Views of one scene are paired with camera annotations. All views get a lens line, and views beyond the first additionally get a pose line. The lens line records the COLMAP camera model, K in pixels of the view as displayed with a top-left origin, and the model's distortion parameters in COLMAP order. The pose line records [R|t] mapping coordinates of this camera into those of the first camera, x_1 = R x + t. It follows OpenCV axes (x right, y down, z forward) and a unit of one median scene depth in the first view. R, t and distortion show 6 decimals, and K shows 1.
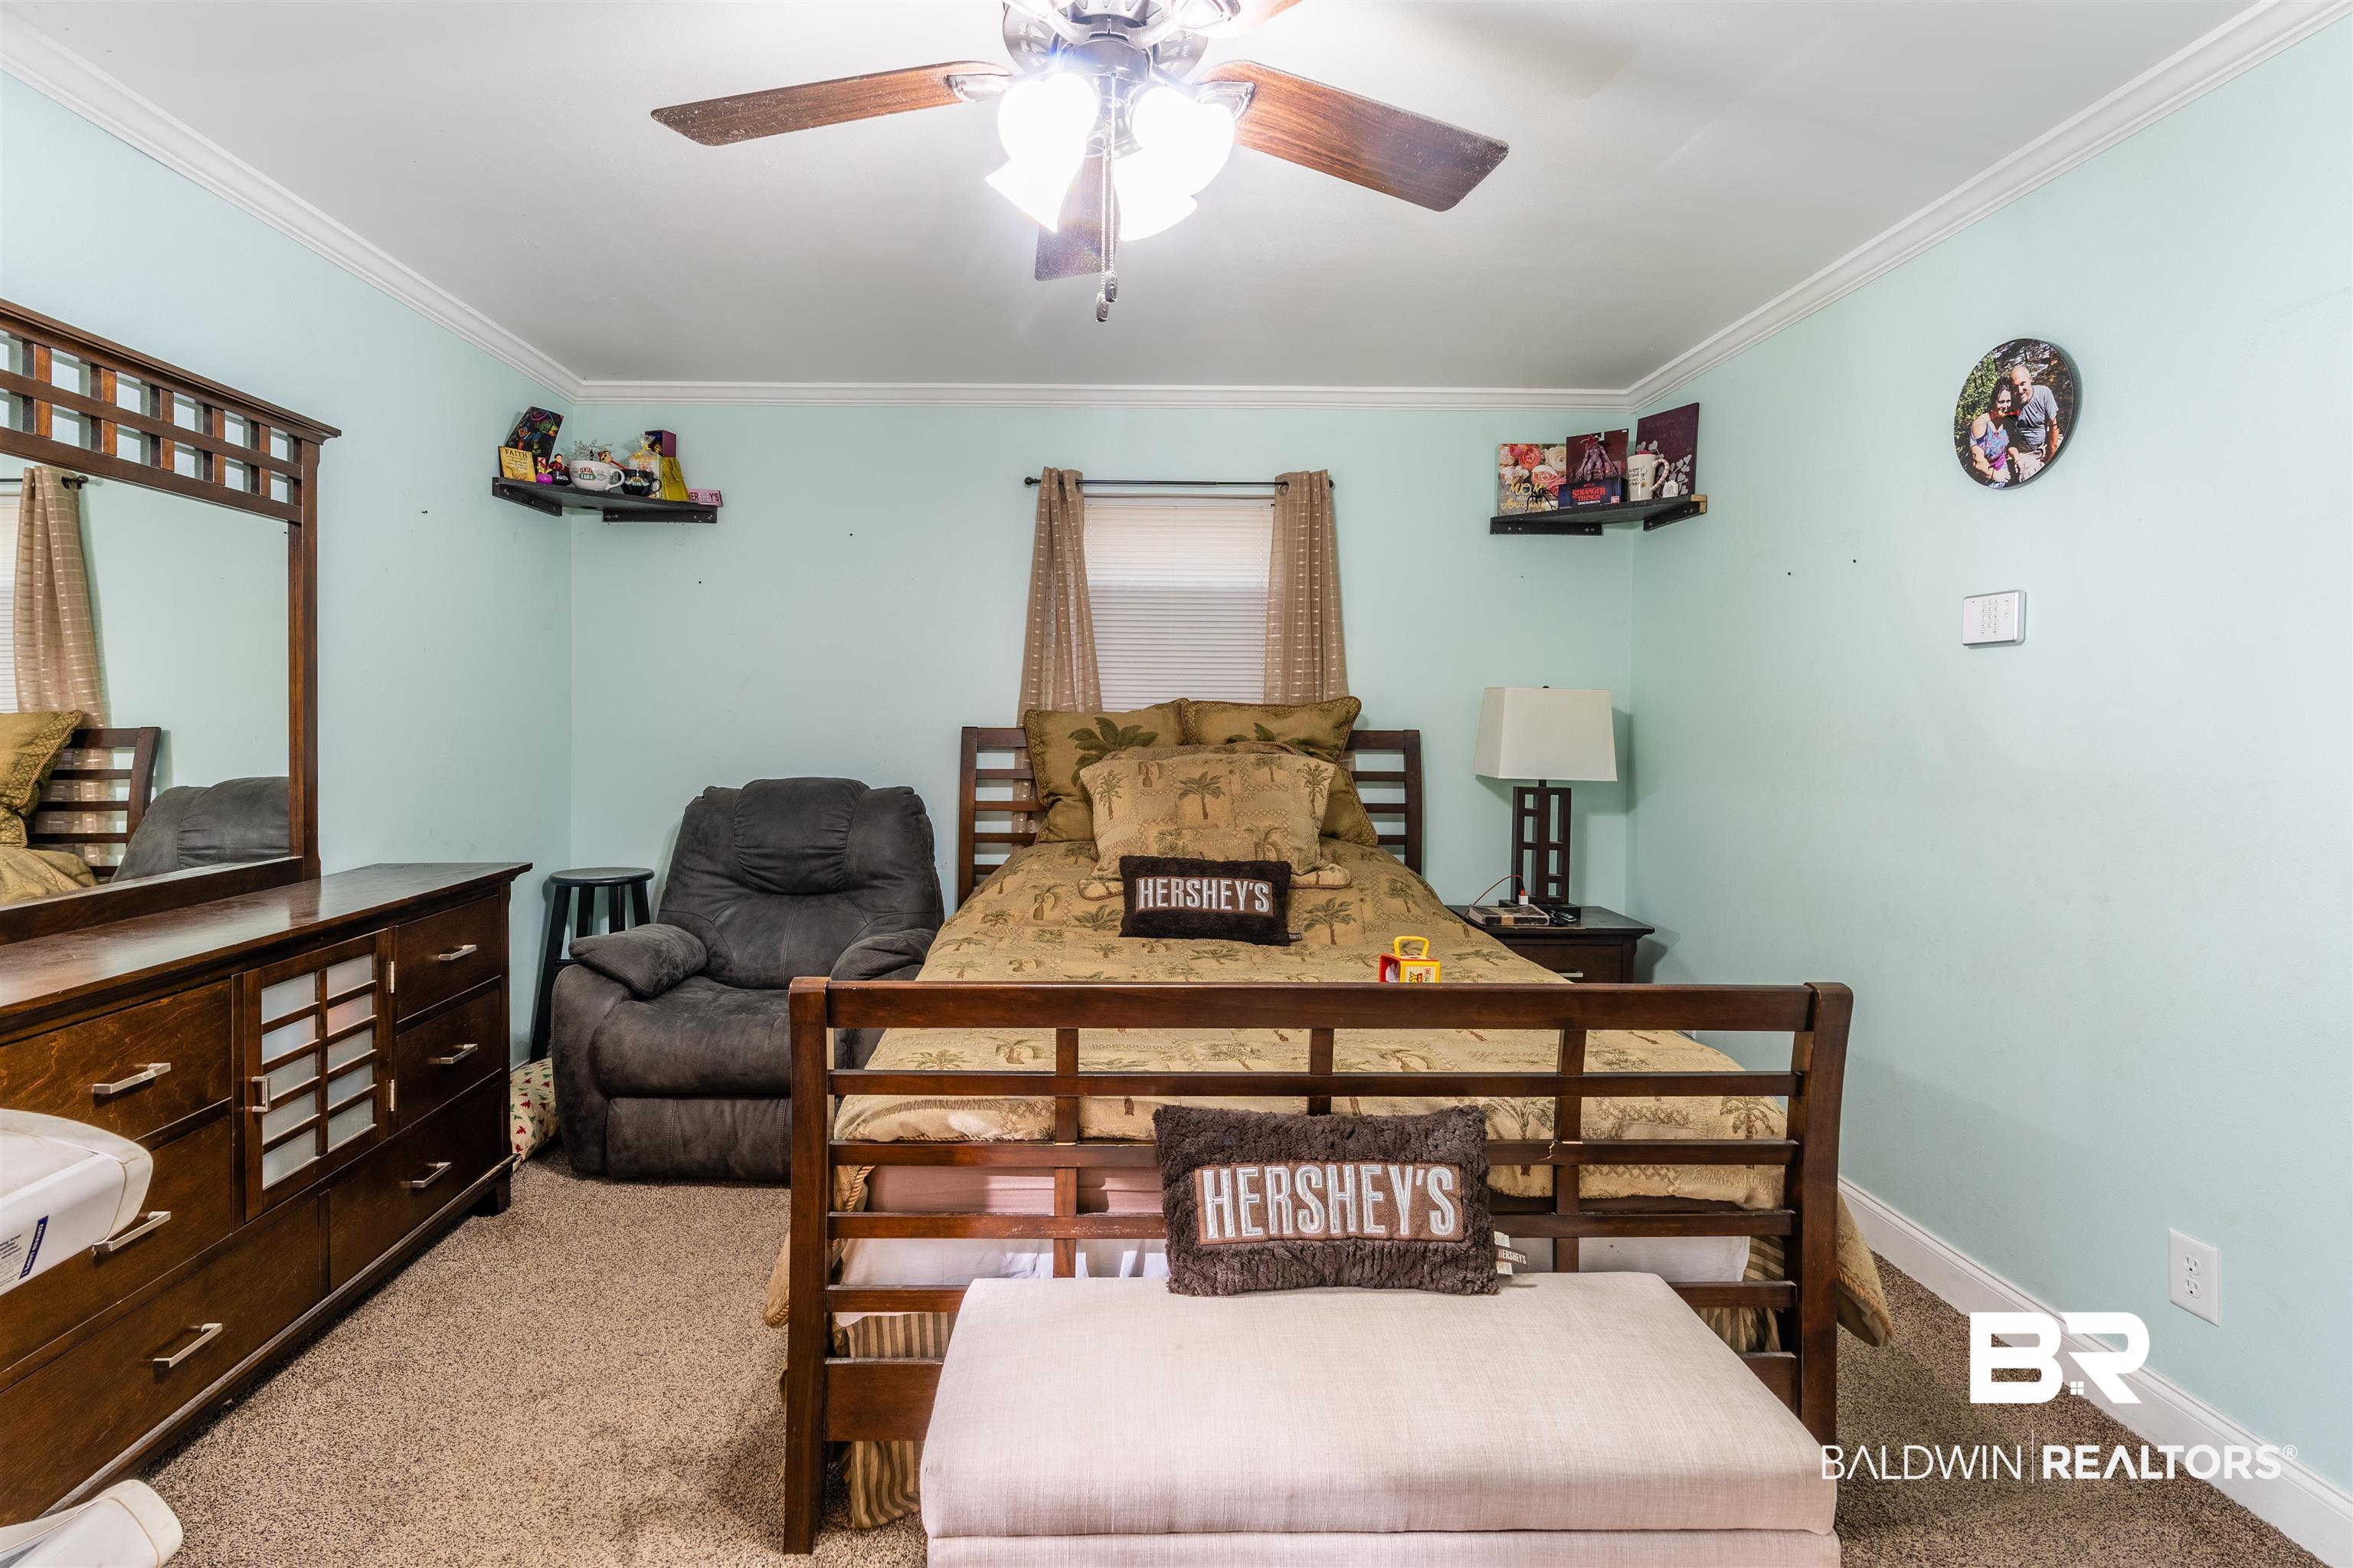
lens RADIAL K [[1026.9, 0, 1176.5], [0, 1026.9, 784.0], [0, 0, 1]] dist [-0.004744, 0.000900]
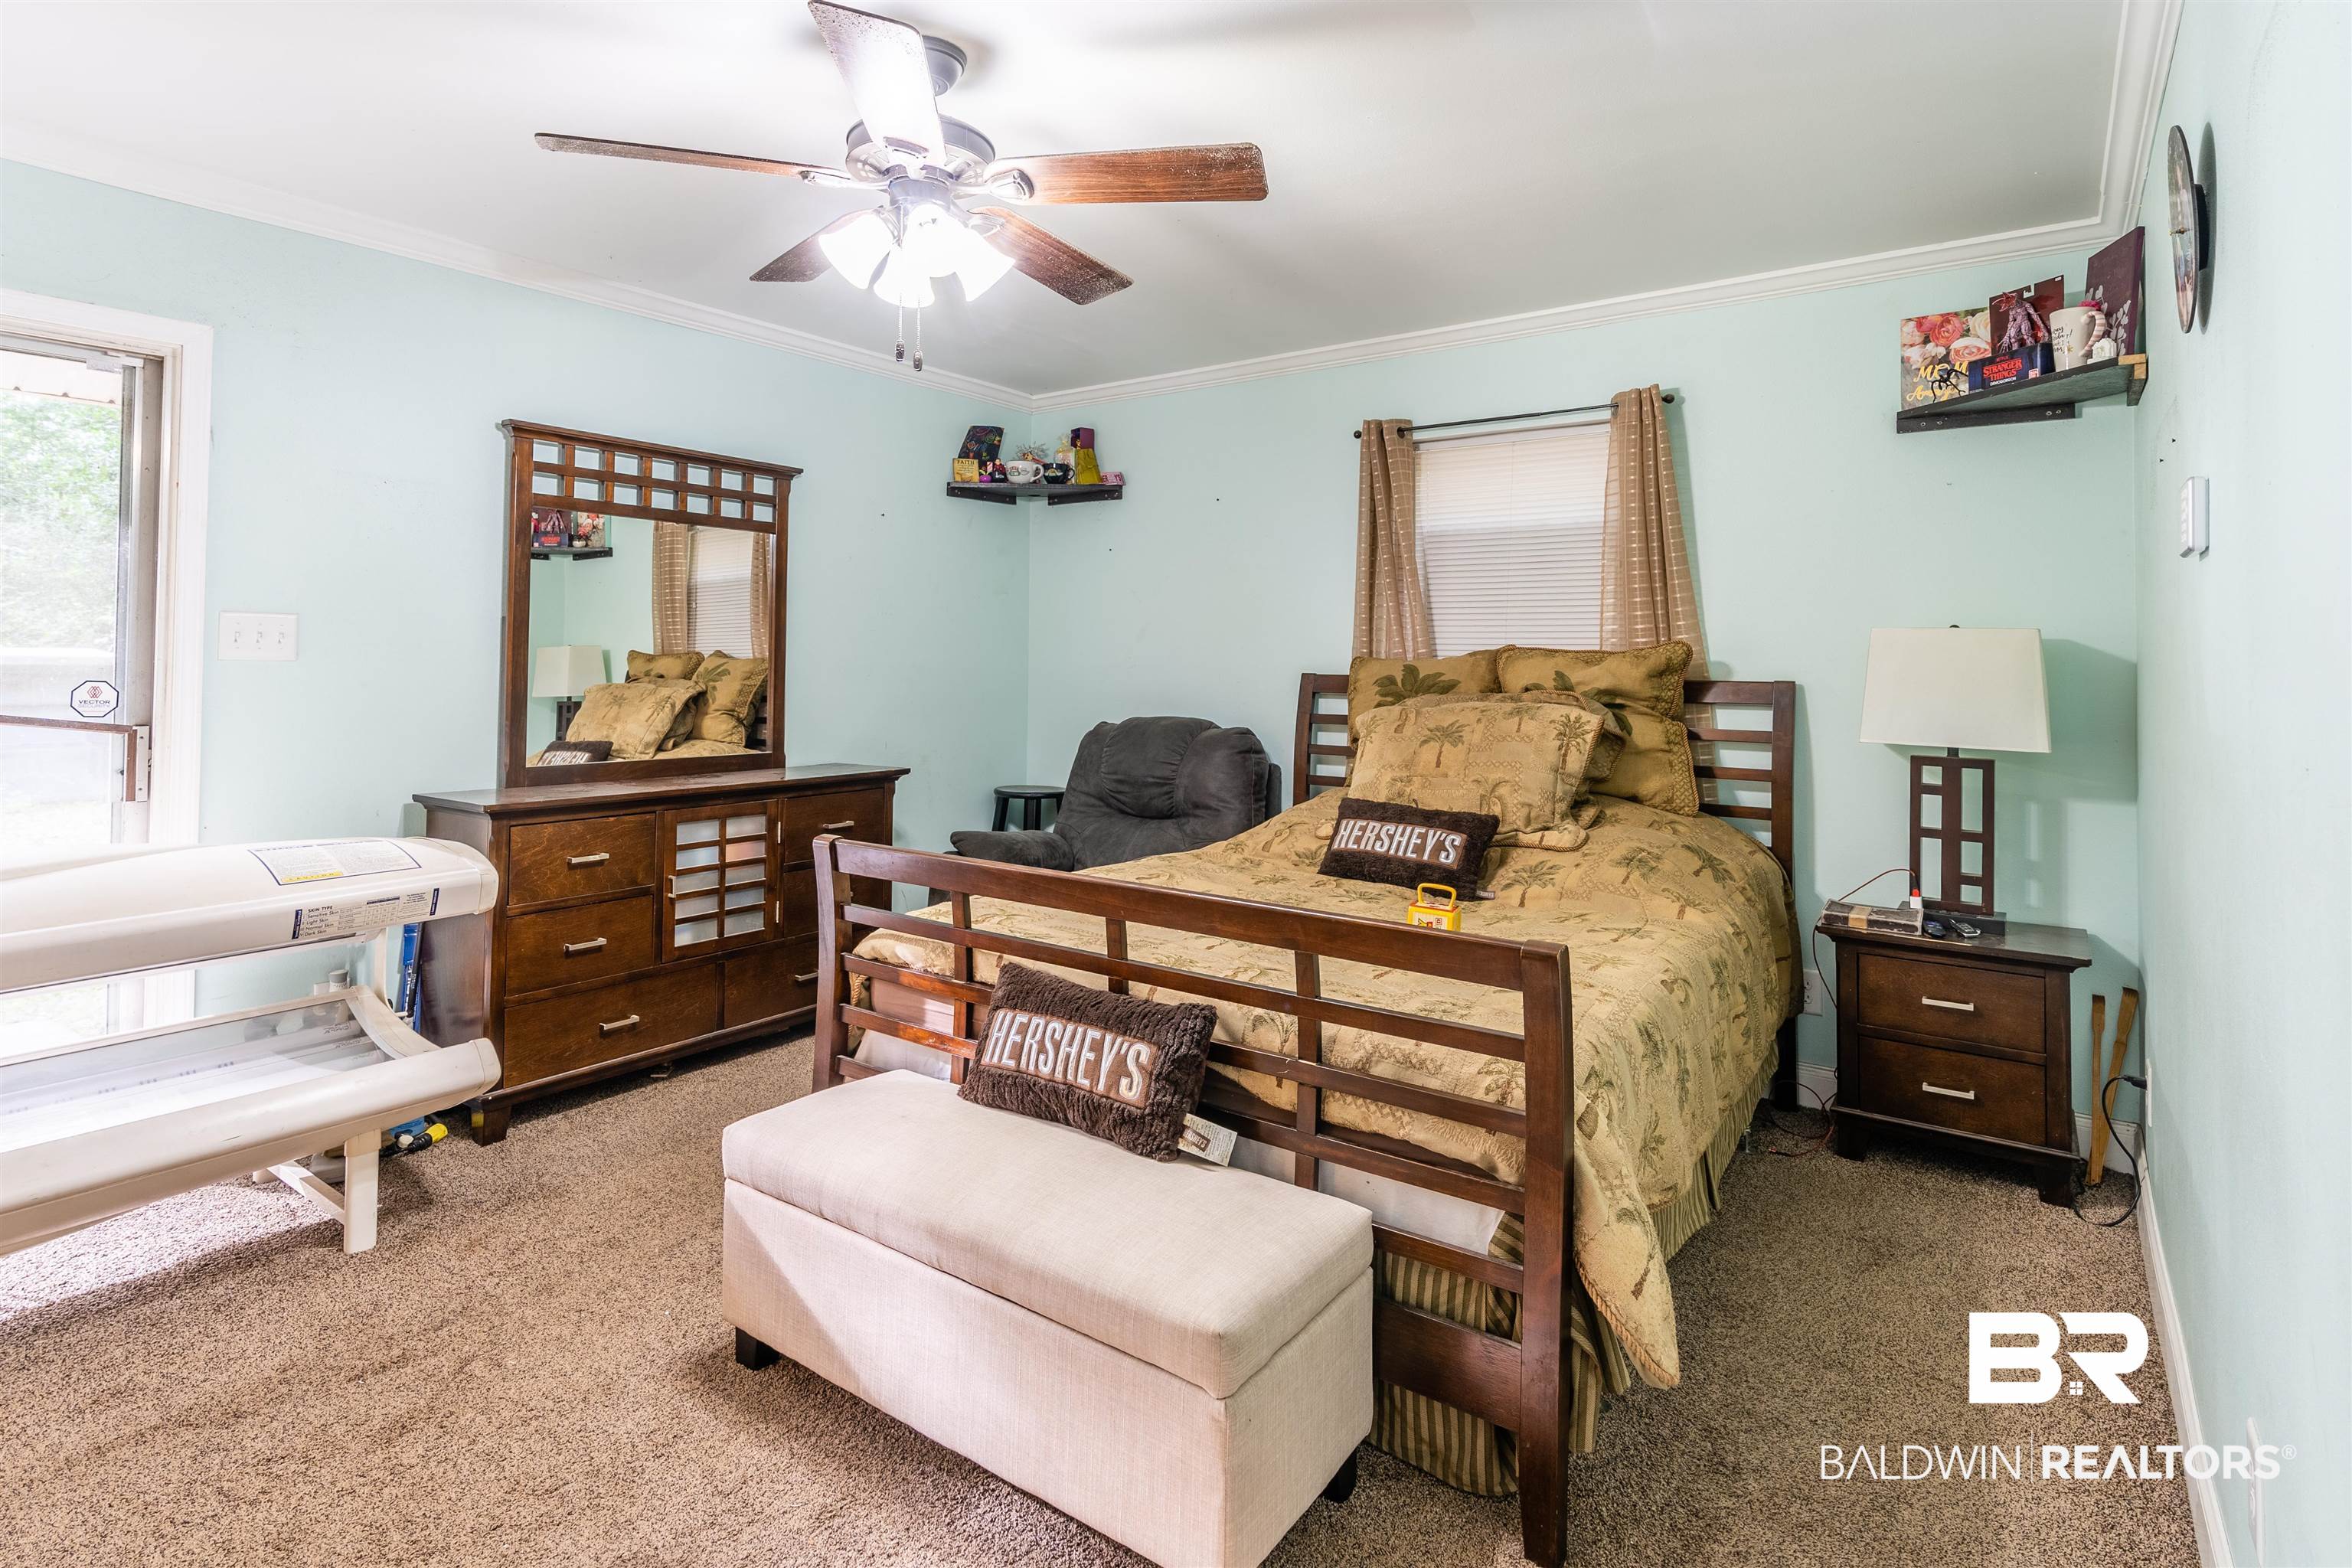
lens RADIAL K [[1078.5, 0, 1127.9], [0, 1078.5, 706.3], [0, 0, 1]] dist [-0.004030, 0.000326]
pose [[0.820140, 0.025433, -0.571597, 0.345231], [-0.042723, 0.998945, -0.016852, 0.005552], [0.570565, 0.038242, 0.820362, -0.007455]]
